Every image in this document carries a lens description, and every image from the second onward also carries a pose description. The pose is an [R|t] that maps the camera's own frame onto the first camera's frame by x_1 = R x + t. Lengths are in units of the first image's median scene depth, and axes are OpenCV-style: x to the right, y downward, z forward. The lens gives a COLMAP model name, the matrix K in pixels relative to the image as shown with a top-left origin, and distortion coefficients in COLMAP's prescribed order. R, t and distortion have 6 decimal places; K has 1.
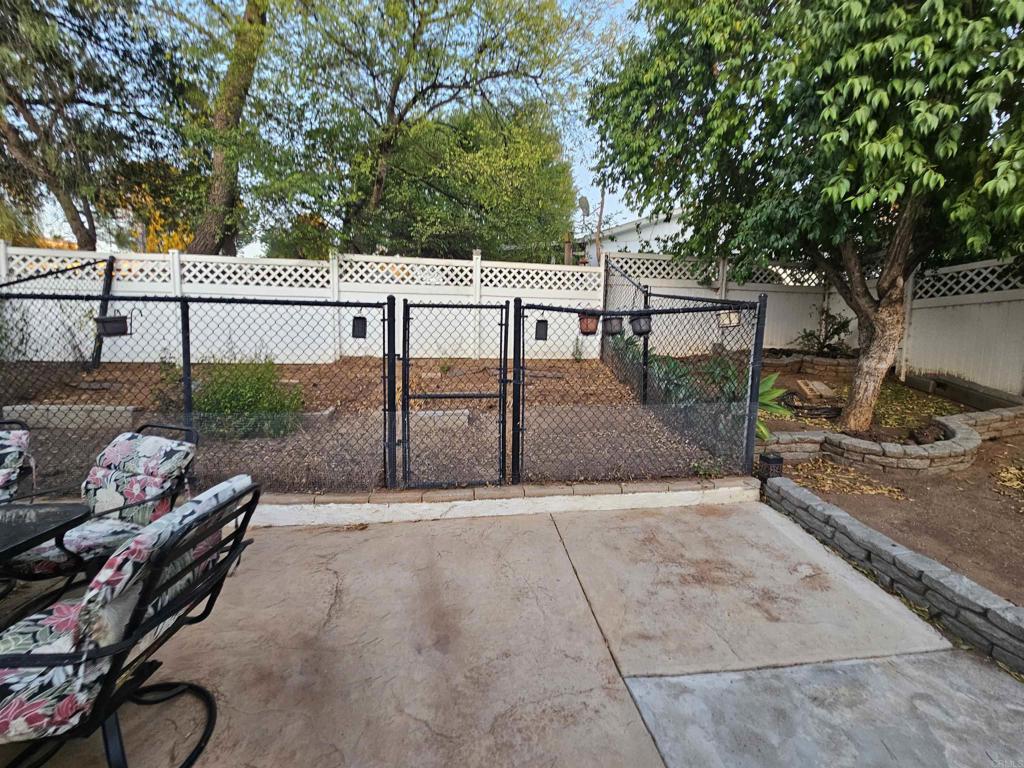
lens RADIAL K [[420.4, 0, 505.7], [0, 420.4, 387.9], [0, 0, 1]] dist [0.002025, -0.003120]
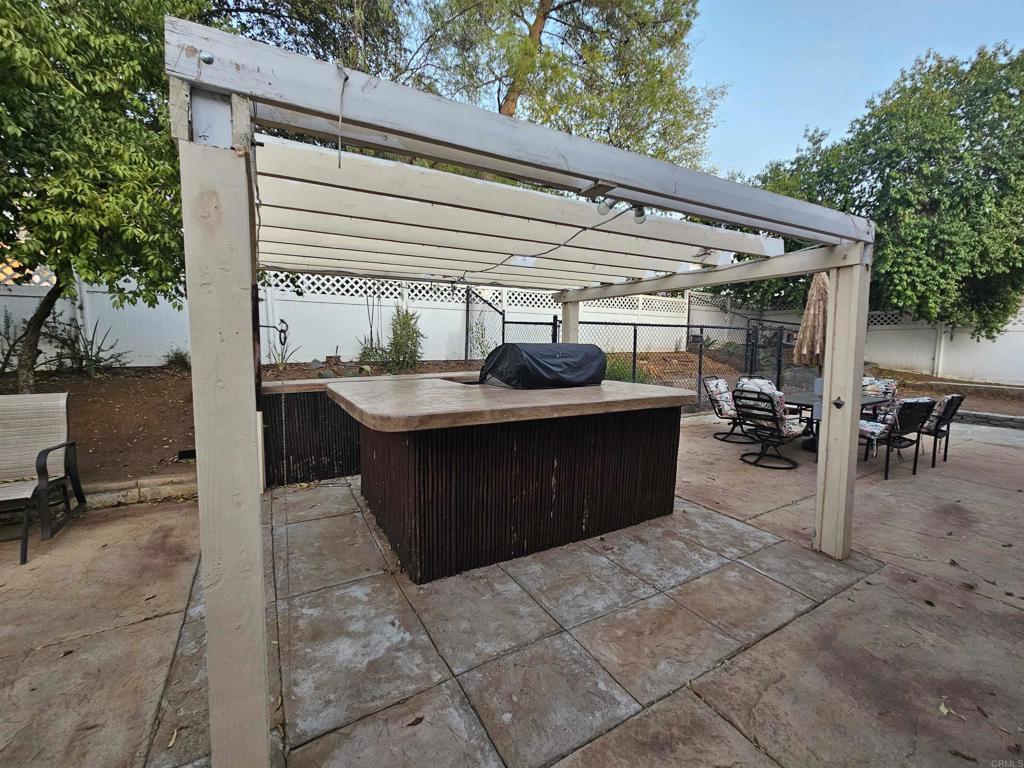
lens RADIAL K [[420.4, 0, 511.0], [0, 420.4, 383.7], [0, 0, 1]] dist [0.002025, -0.003120]
pose [[0.908651, -0.054553, 0.413976, -1.393916], [0.058930, 0.998260, 0.002201, 0.018670], [-0.413376, 0.022396, 0.910285, -0.343312]]
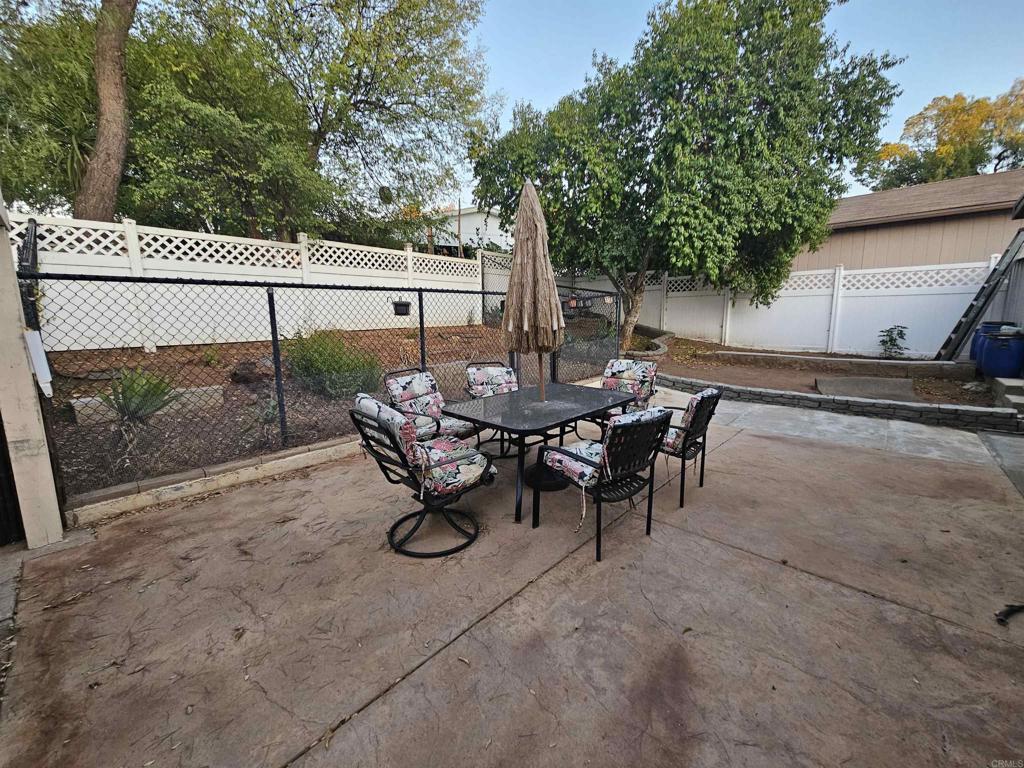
lens RADIAL K [[420.4, 0, 515.4], [0, 420.4, 379.8], [0, 0, 1]] dist [0.002025, -0.003120]
pose [[0.742460, -0.129723, 0.657210, -0.798136], [0.099192, 0.991546, 0.083657, 0.010807], [-0.662506, 0.003078, 0.749050, -0.191711]]
